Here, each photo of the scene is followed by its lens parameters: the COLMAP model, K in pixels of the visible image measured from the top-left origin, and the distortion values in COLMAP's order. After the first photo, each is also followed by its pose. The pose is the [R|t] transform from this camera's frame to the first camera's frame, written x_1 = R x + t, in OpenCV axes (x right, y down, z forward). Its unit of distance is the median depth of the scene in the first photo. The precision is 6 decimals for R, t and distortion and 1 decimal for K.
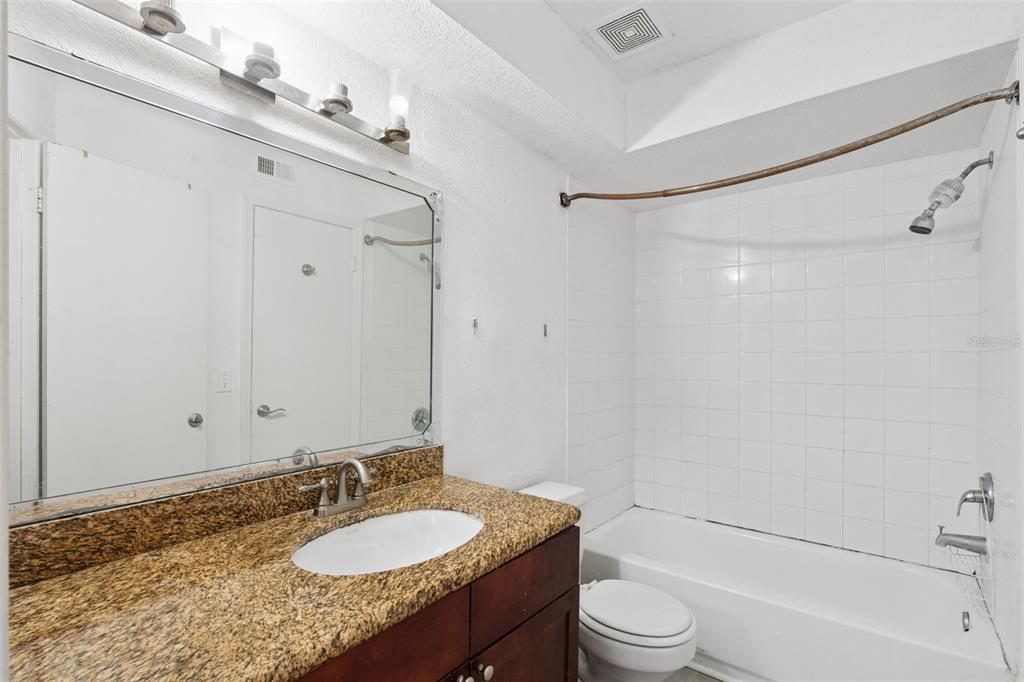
lens RADIAL K [[474.1, 0, 511.7], [0, 474.1, 351.7], [0, 0, 1]] dist [0.003863, 0.000347]
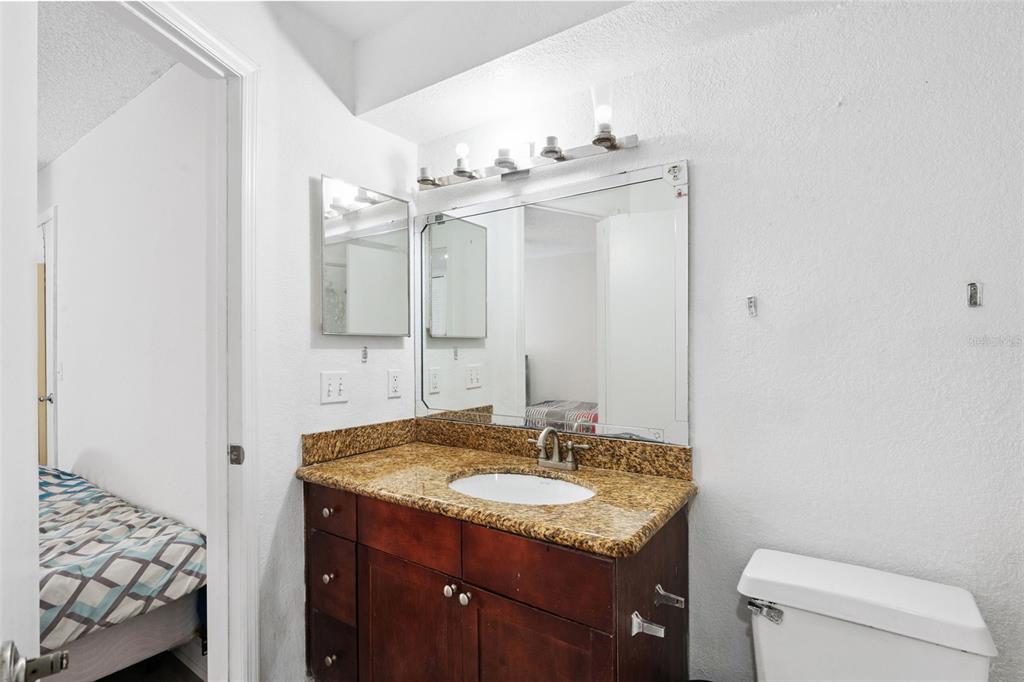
lens RADIAL K [[493.7, 0, 508.0], [0, 493.7, 343.6], [0, 0, 1]] dist [-0.000694, 0.000028]
pose [[0.069250, -0.013784, -0.997504, 0.845484], [0.009561, 0.999868, -0.013153, 0.015037], [0.997554, -0.008626, 0.069372, 0.689236]]
